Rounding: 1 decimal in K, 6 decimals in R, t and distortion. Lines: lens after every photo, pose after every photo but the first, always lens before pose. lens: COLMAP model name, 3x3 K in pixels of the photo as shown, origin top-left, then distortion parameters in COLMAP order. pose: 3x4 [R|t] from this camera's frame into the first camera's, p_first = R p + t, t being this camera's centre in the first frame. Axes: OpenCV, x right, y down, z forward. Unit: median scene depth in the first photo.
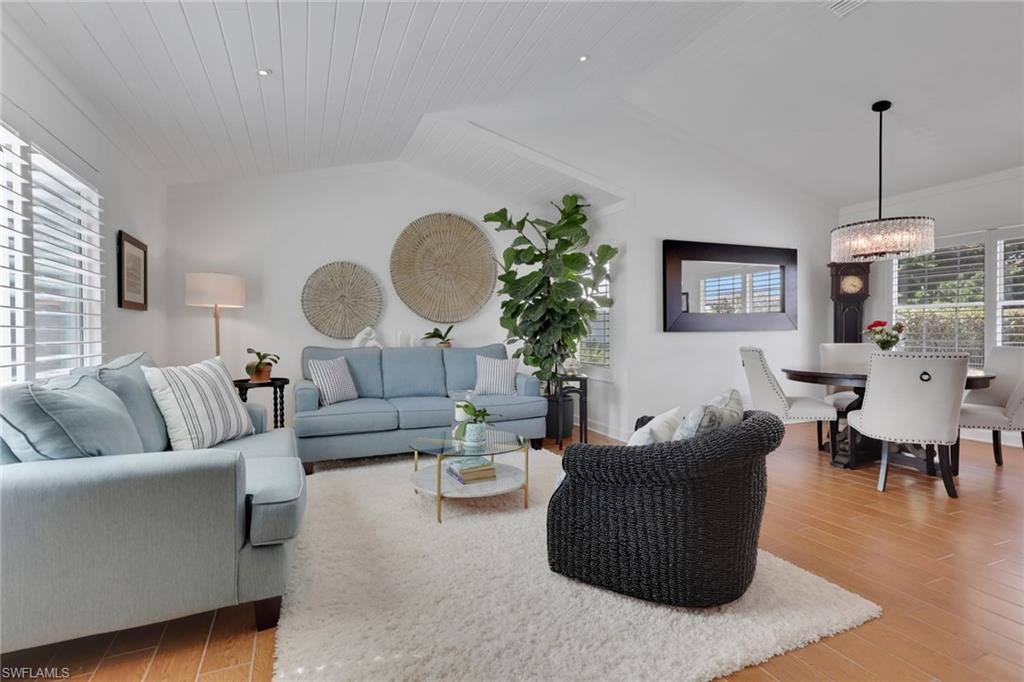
lens RADIAL K [[491.9, 0, 514.0], [0, 491.9, 337.4], [0, 0, 1]] dist [0.023601, 0.000220]
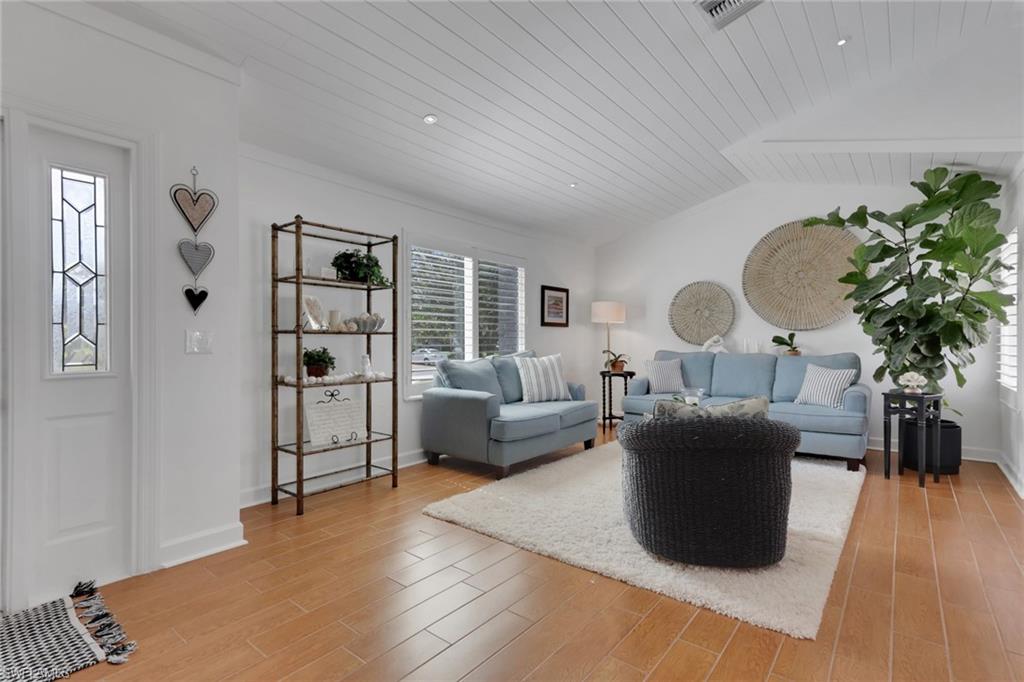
lens RADIAL K [[491.9, 0, 513.8], [0, 491.9, 338.3], [0, 0, 1]] dist [0.023601, 0.000220]
pose [[0.468393, -0.001460, -0.883519, 0.551201], [-0.009271, 0.999935, -0.006568, -0.001742], [0.883472, 0.011268, 0.468349, 0.027729]]
